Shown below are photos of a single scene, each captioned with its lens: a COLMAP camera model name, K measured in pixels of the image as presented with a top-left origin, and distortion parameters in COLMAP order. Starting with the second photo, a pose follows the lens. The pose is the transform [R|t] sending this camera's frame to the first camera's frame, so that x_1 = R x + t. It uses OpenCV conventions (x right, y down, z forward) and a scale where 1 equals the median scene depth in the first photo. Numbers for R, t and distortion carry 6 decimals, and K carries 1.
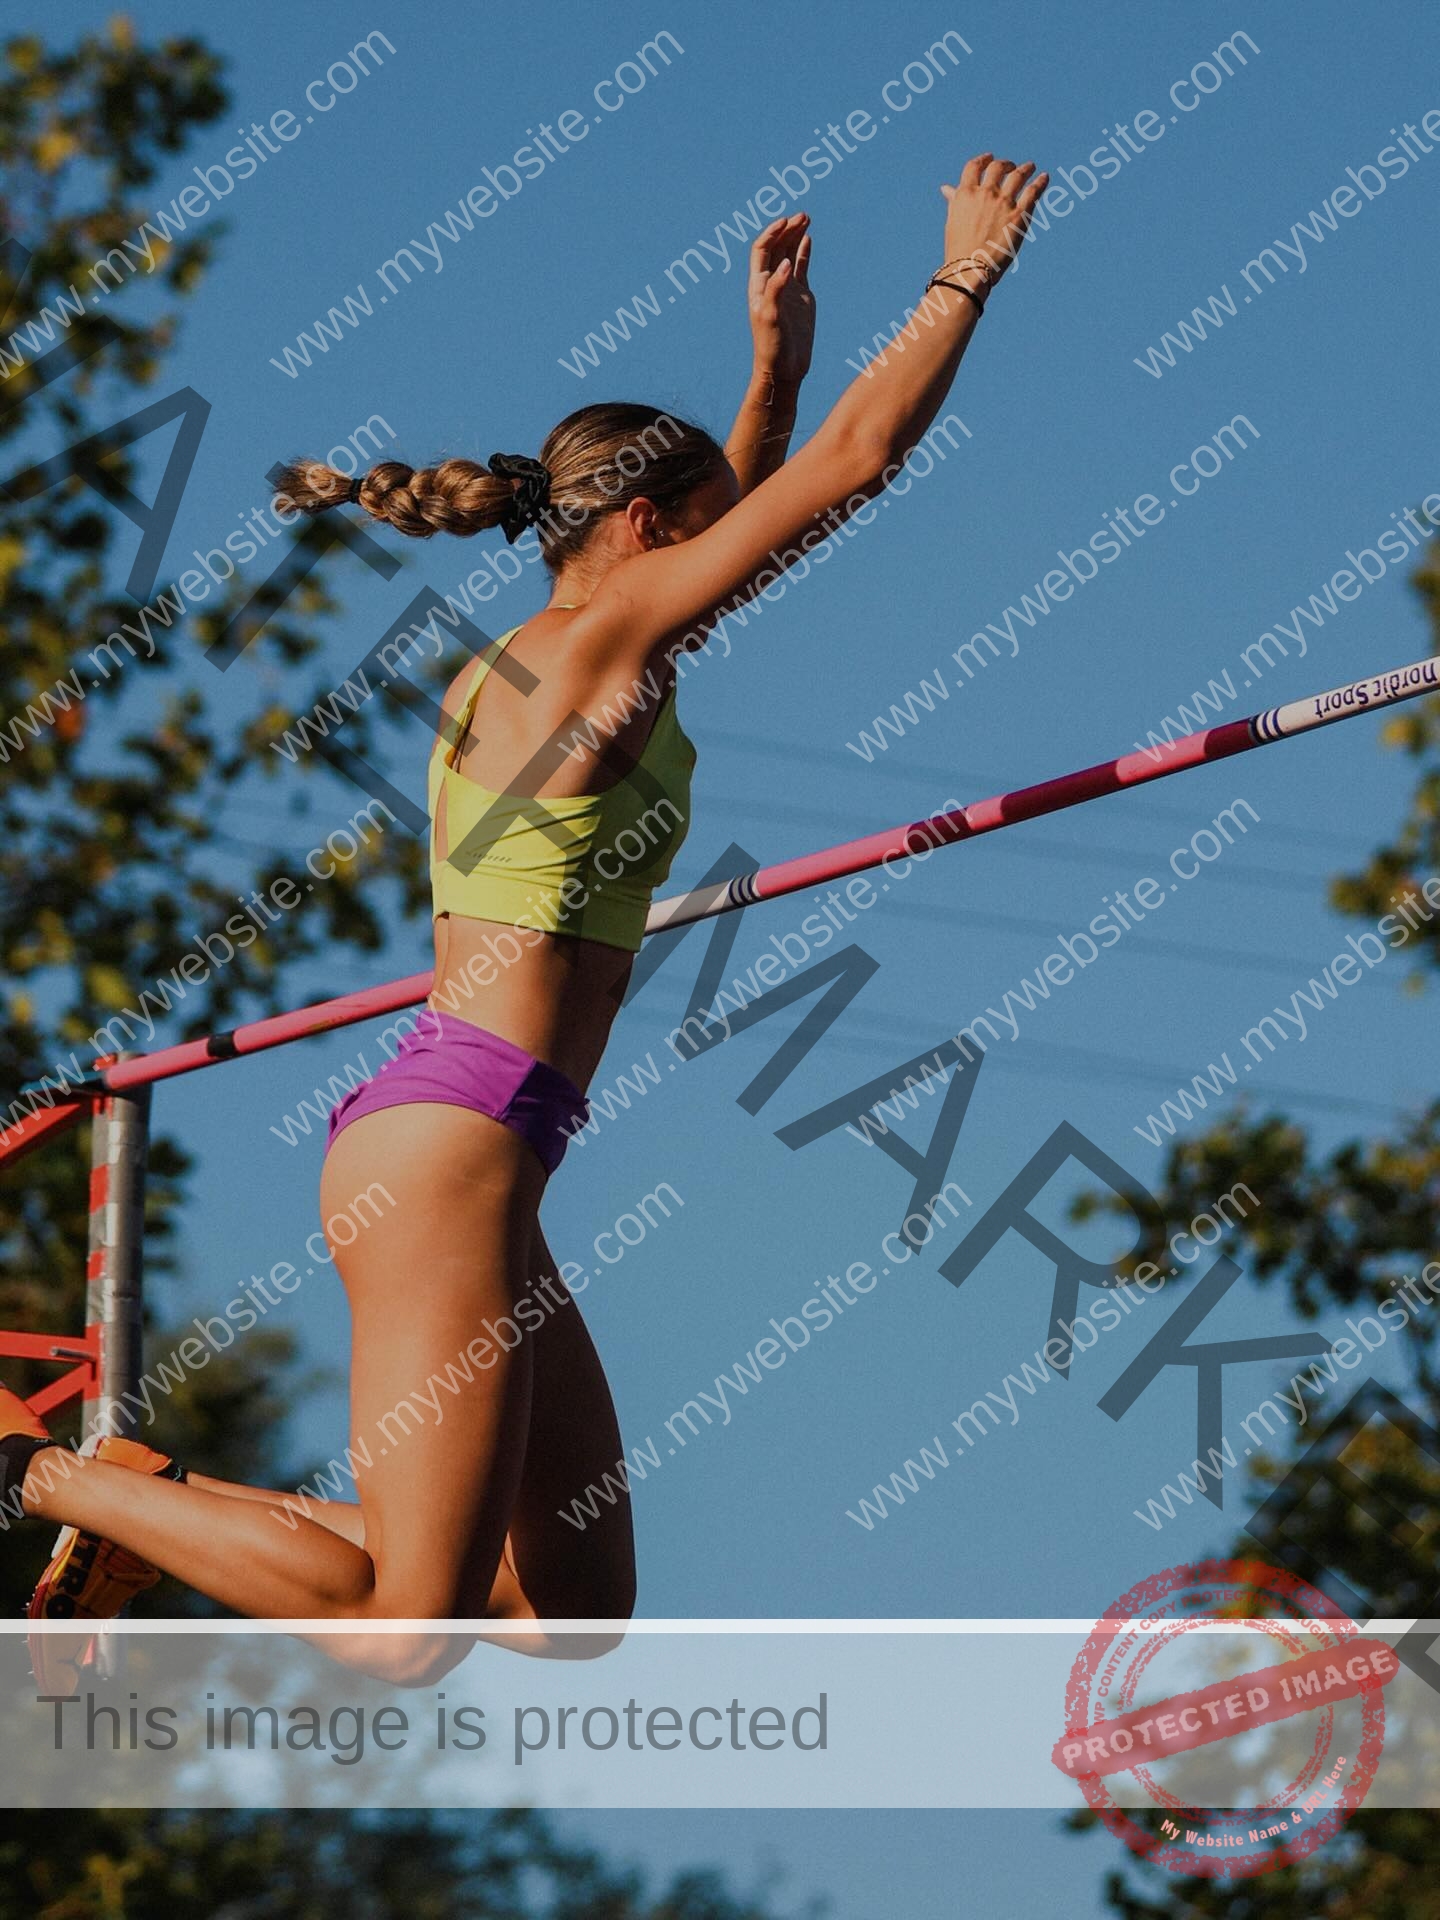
lens RADIAL K [[841.1, 0, 720.0], [0, 841.1, 960.0], [0, 0, 1]] dist [0.000579, -0.000229]
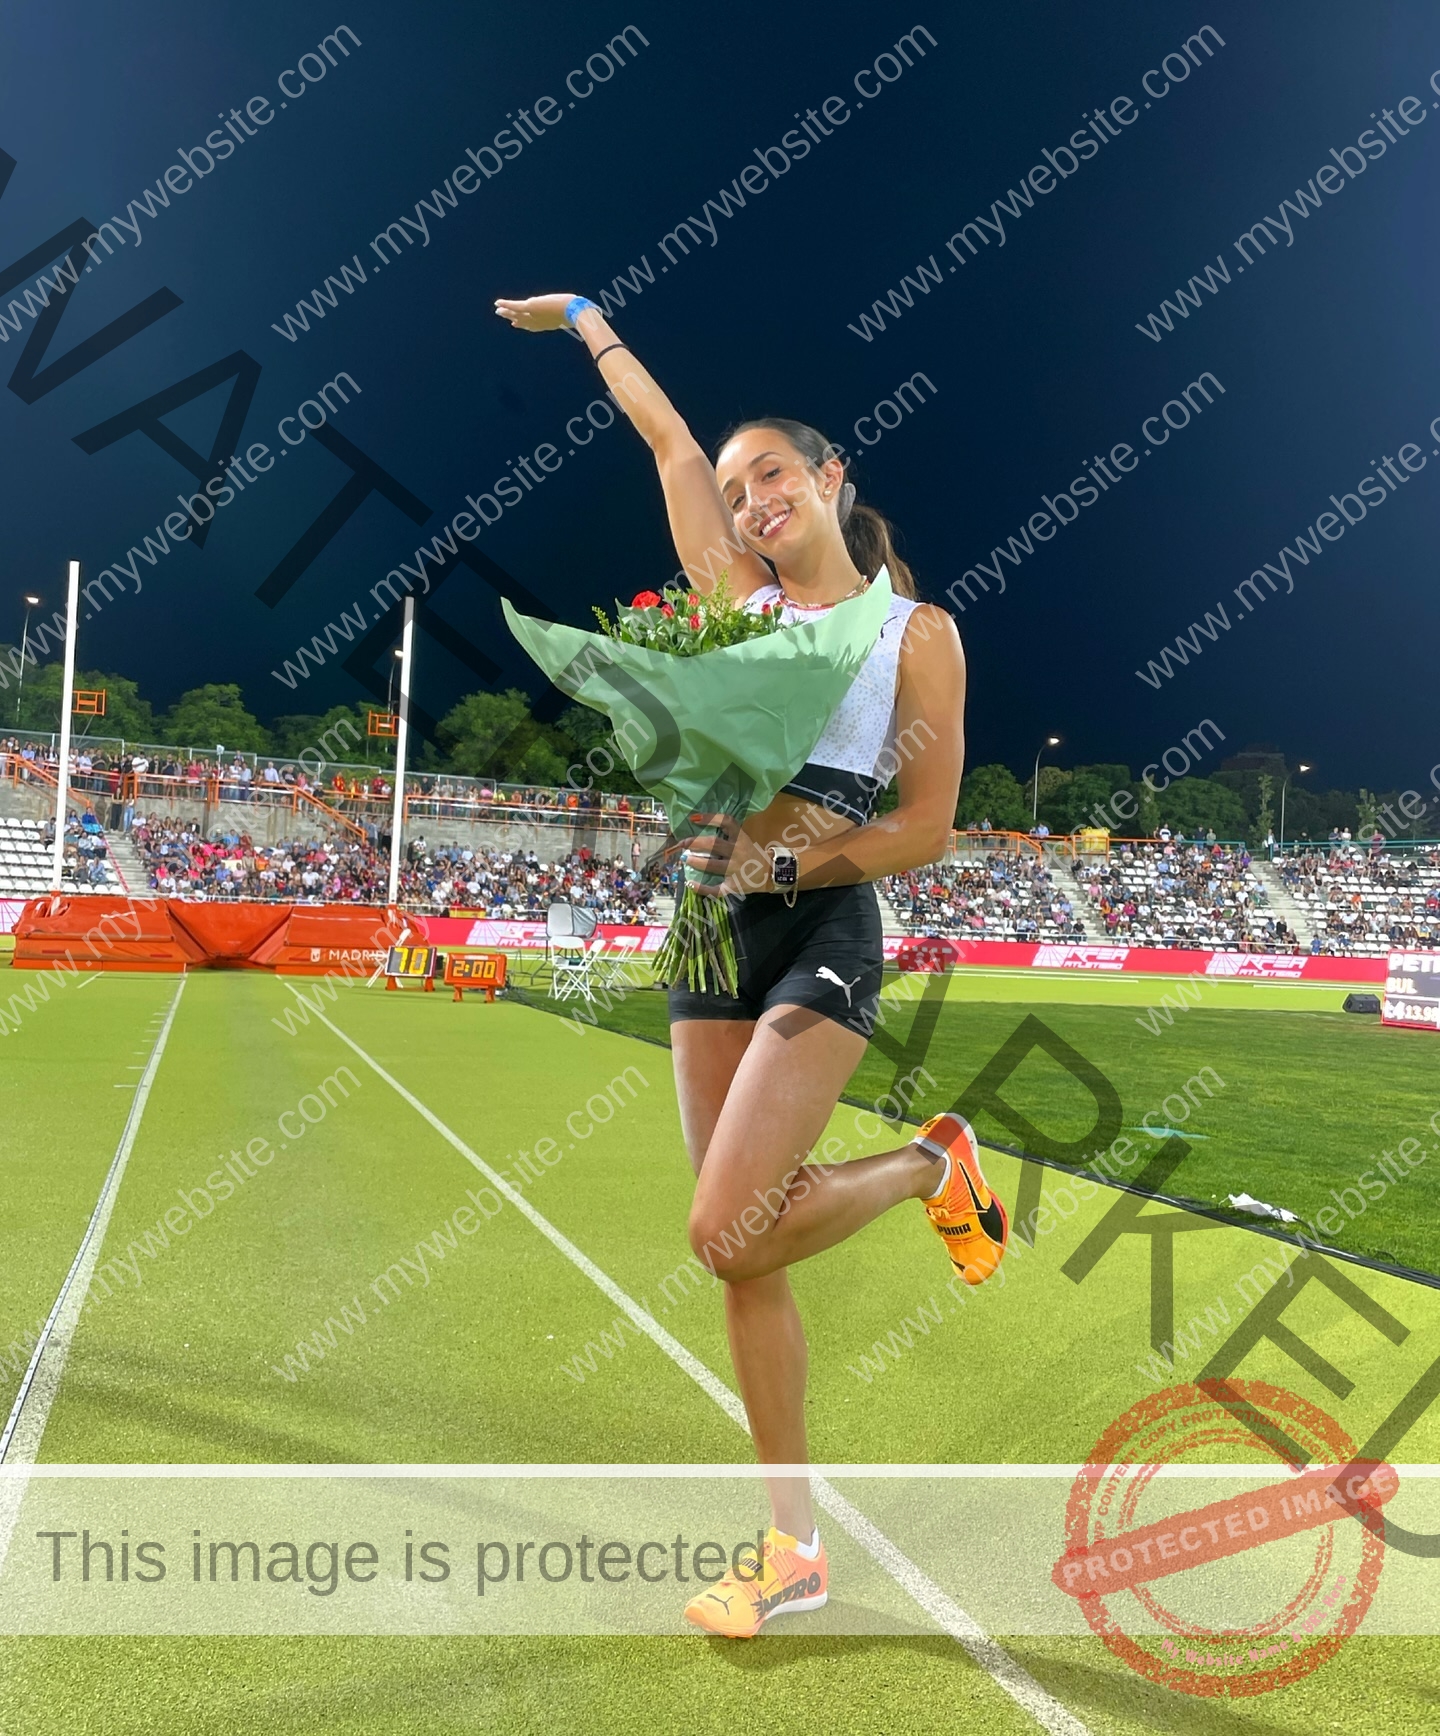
lens RADIAL K [[759.6, 0, 811.2], [0, 759.6, 864.4], [0, 0, 1]] dist [0.002784, 0.000774]
pose [[0.999987, -0.000288, -0.005118, 0.204841], [0.000279, 0.999998, -0.001728, 0.000114], [0.005119, 0.001727, 0.999985, 0.000289]]
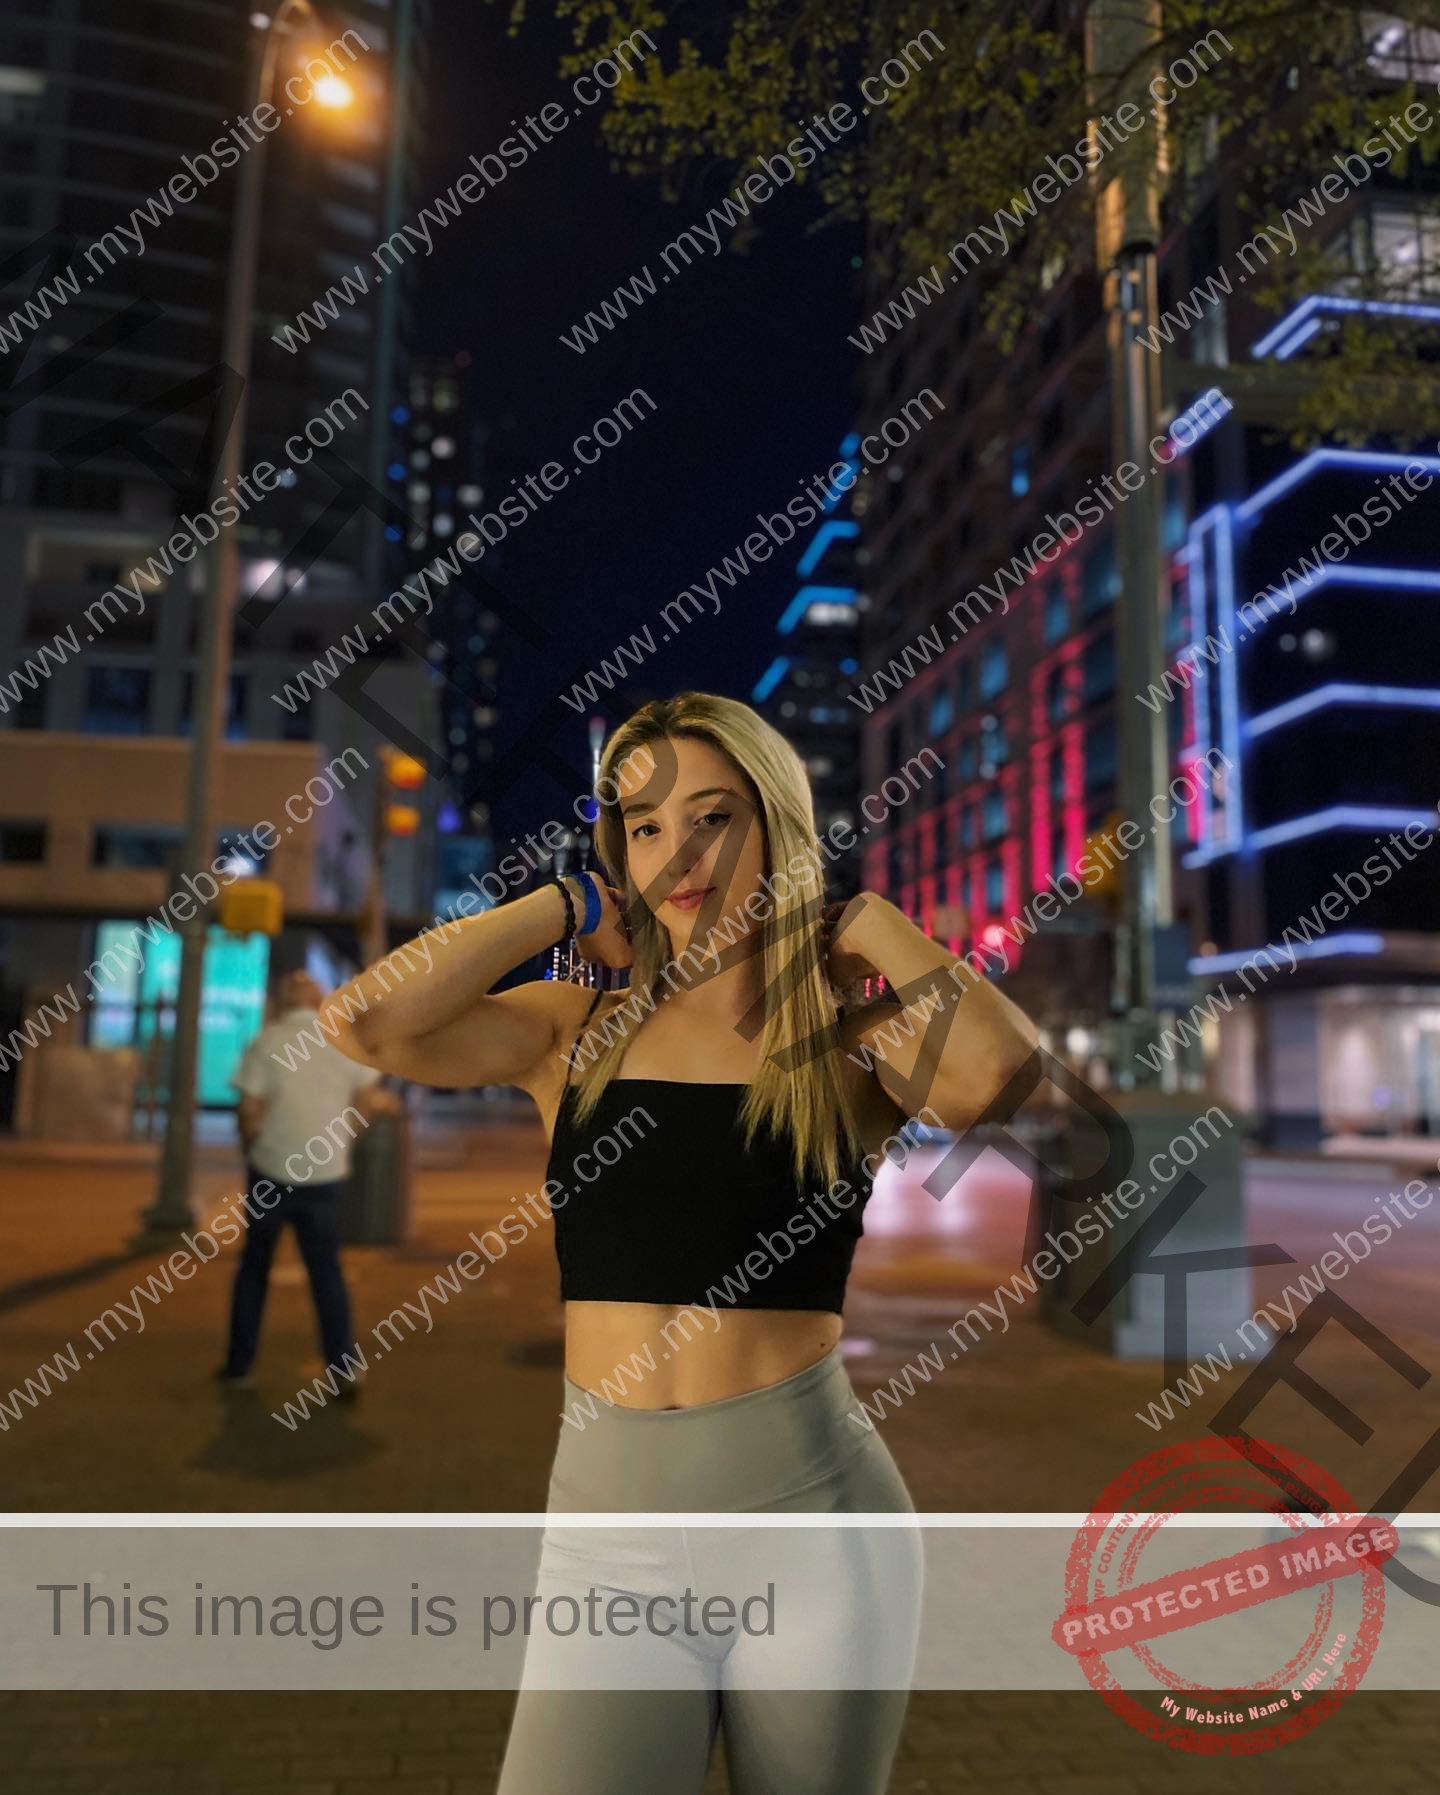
lens RADIAL K [[786.3, 0, 720.0], [0, 786.3, 897.5], [0, 0, 1]] dist [0.001118, -0.000944]
pose [[0.999992, -0.002831, -0.002842, 0.064140], [0.002831, 0.999996, -0.000032, 0.000052], [0.002842, 0.000024, 0.999996, 0.000035]]
